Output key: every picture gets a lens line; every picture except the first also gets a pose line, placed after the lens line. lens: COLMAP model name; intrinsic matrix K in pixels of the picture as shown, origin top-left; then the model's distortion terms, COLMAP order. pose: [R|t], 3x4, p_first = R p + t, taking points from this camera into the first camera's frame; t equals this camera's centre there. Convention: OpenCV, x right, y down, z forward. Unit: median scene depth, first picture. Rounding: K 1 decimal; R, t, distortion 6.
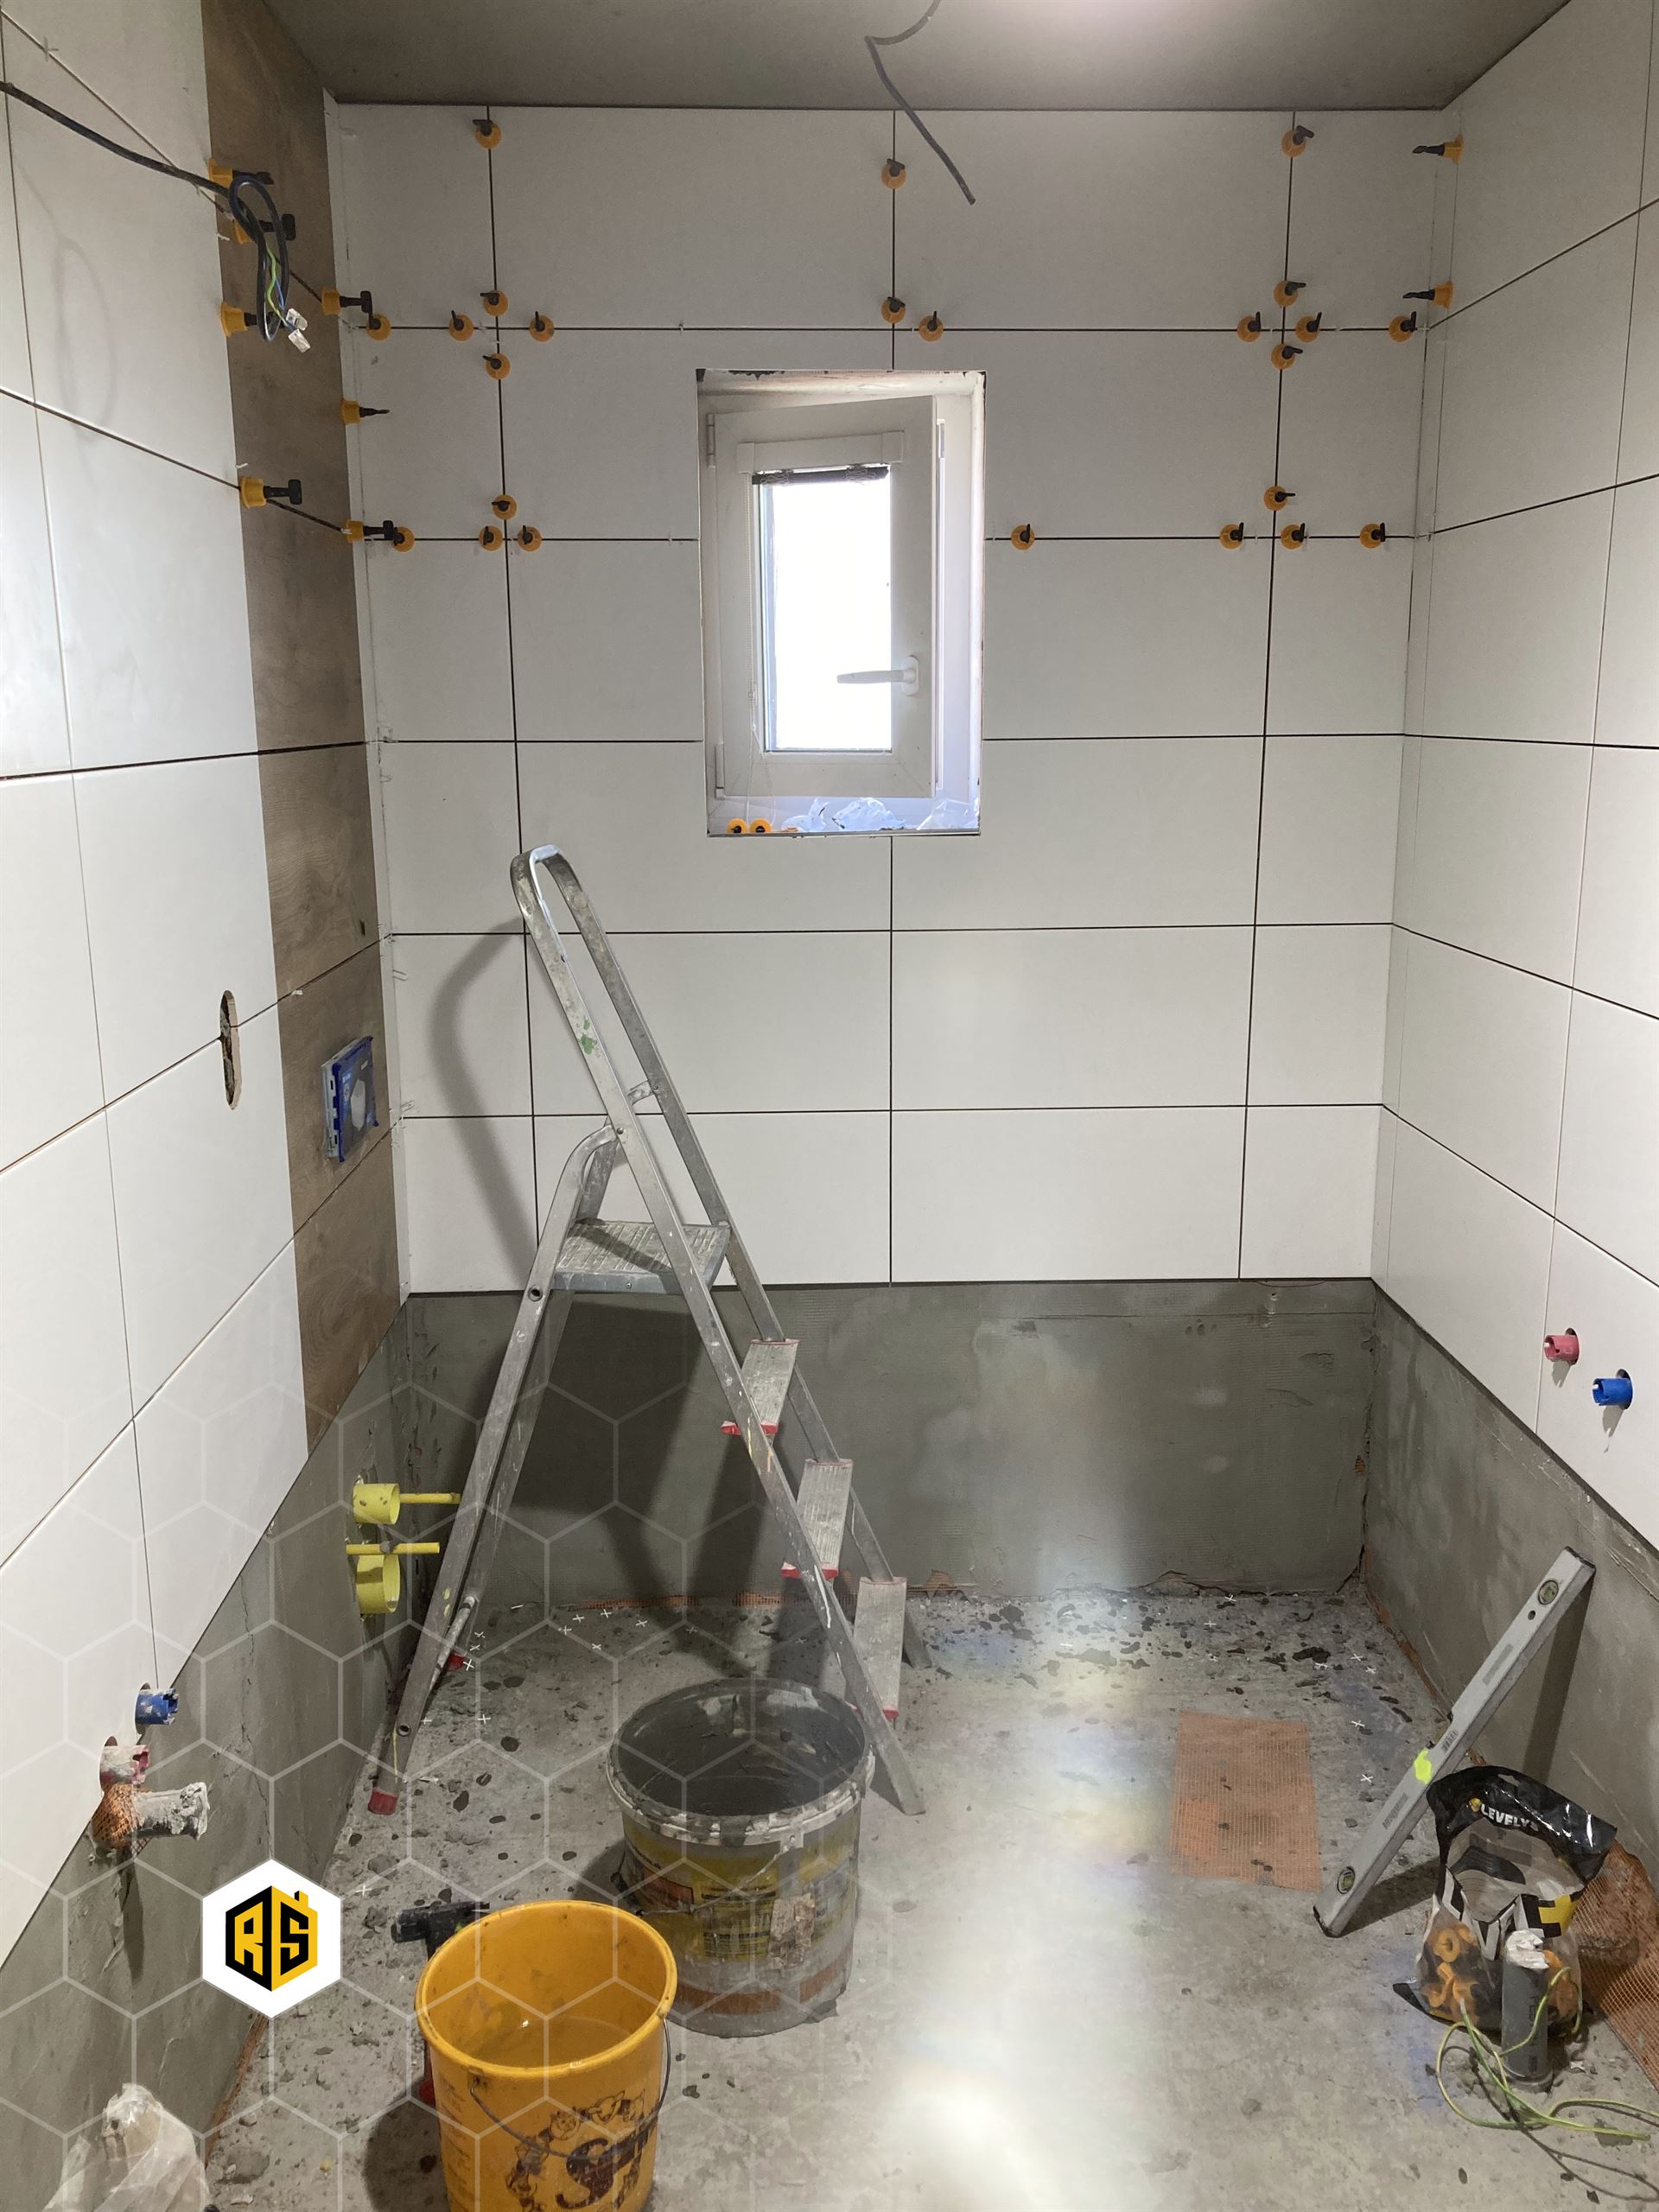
lens RADIAL K [[1787.9, 0, 842.5], [0, 1787.9, 1113.6], [0, 0, 1]] dist [0.030101, -0.030378]
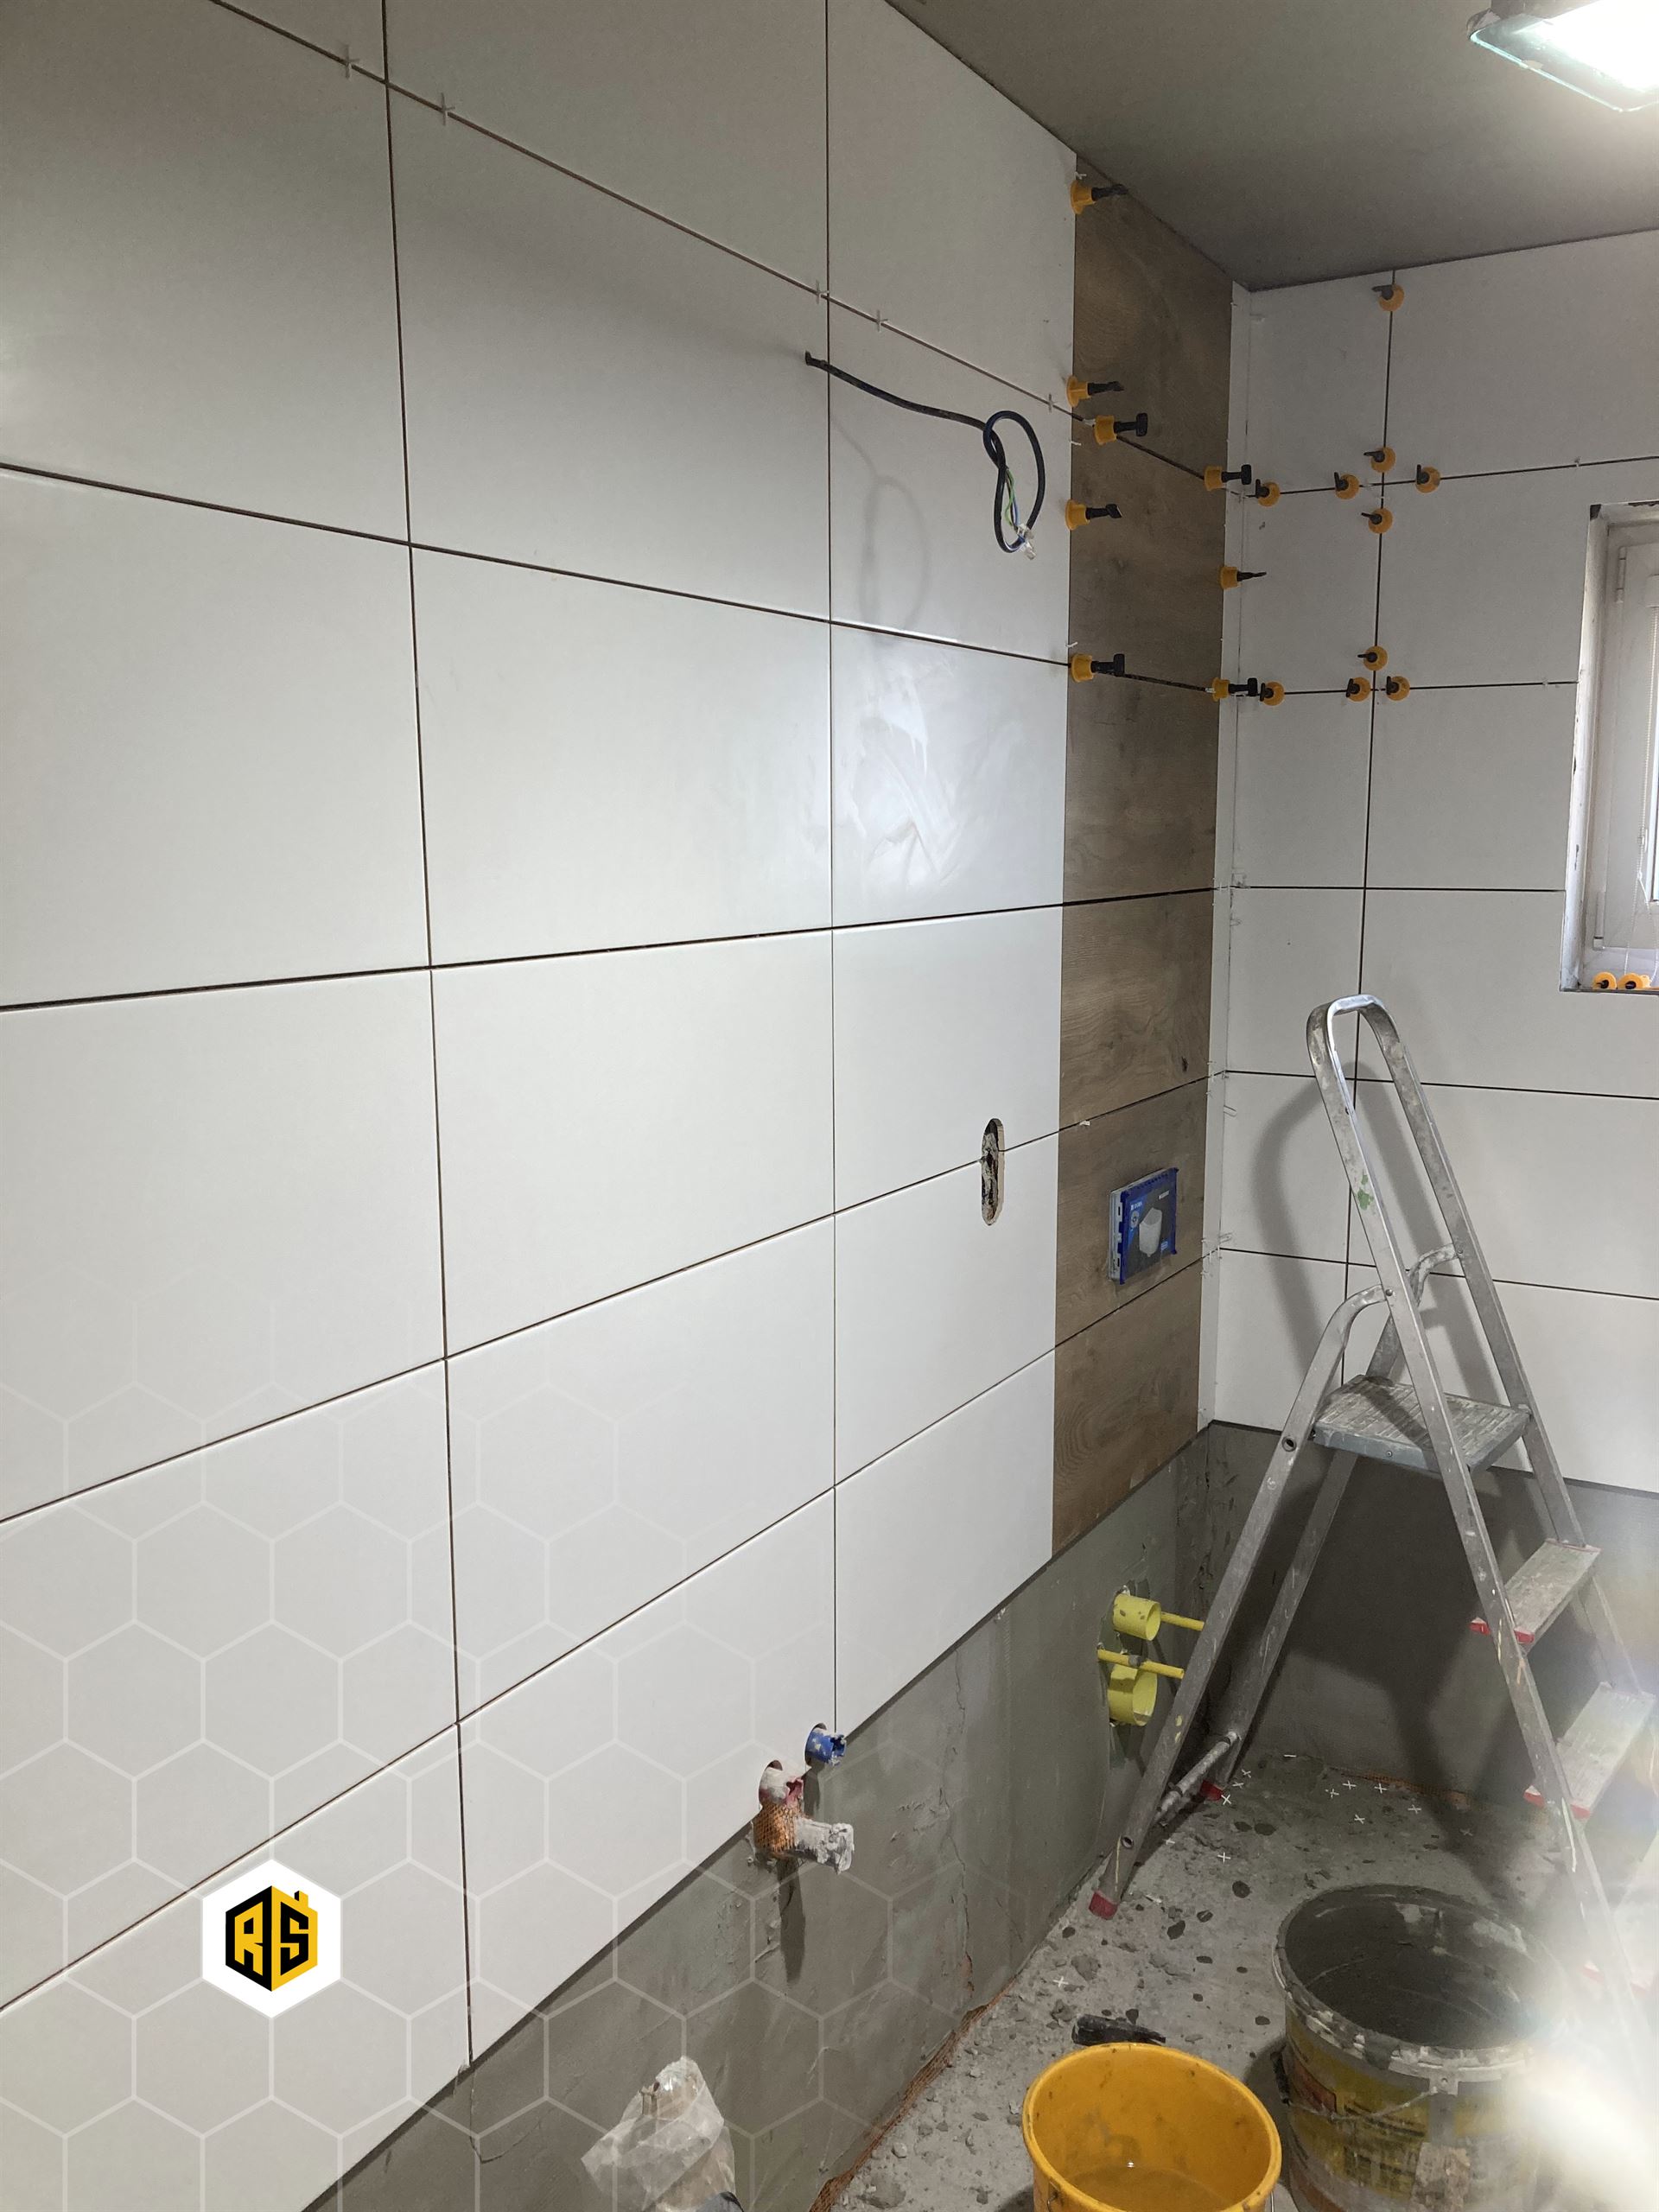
lens RADIAL K [[1787.9, 0, 866.6], [0, 1787.9, 1145.3], [0, 0, 1]] dist [0.030101, -0.030378]
pose [[0.844574, 0.094237, -0.527081, 0.133606], [-0.117886, 0.992962, -0.011364, -0.023607], [0.522301, 0.071734, 0.849739, 0.018825]]
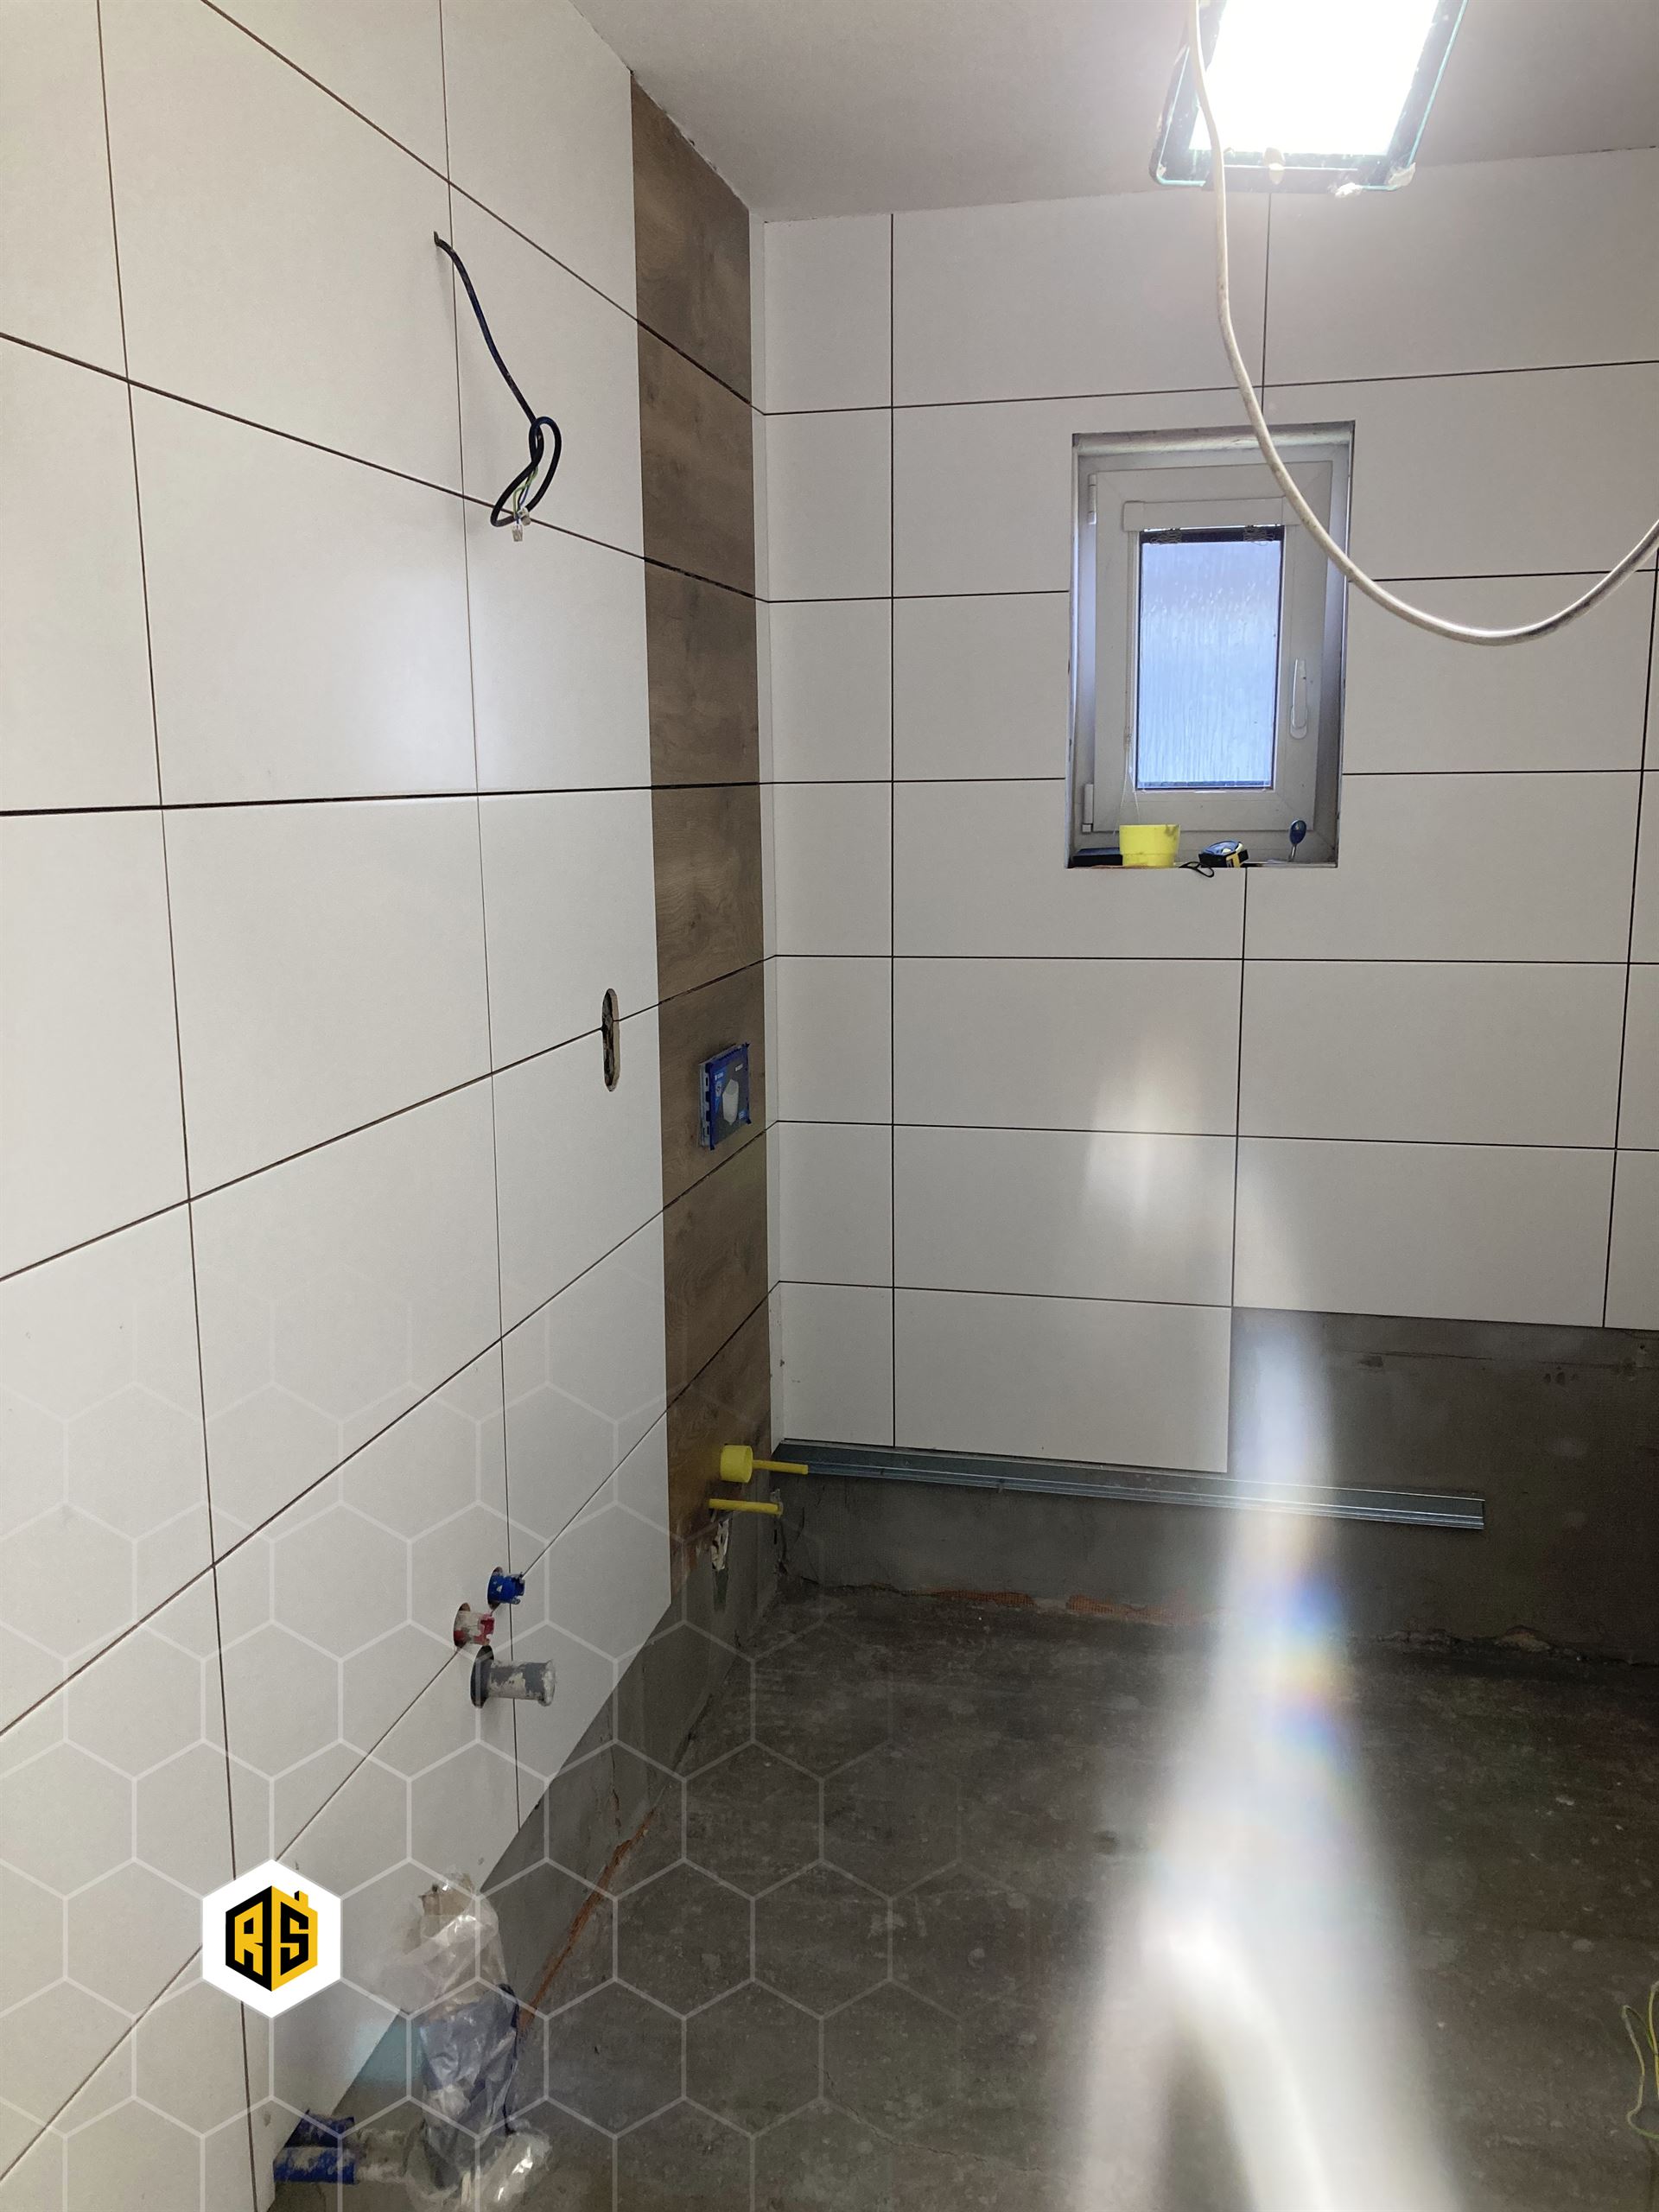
lens RADIAL K [[1787.9, 0, 823.6], [0, 1787.9, 1102.2], [0, 0, 1]] dist [0.030101, -0.030378]
pose [[0.965028, 0.040524, -0.258996, 0.073022], [-0.050452, 0.998220, -0.031799, 0.026981], [0.257247, 0.043754, 0.965355, -0.061226]]
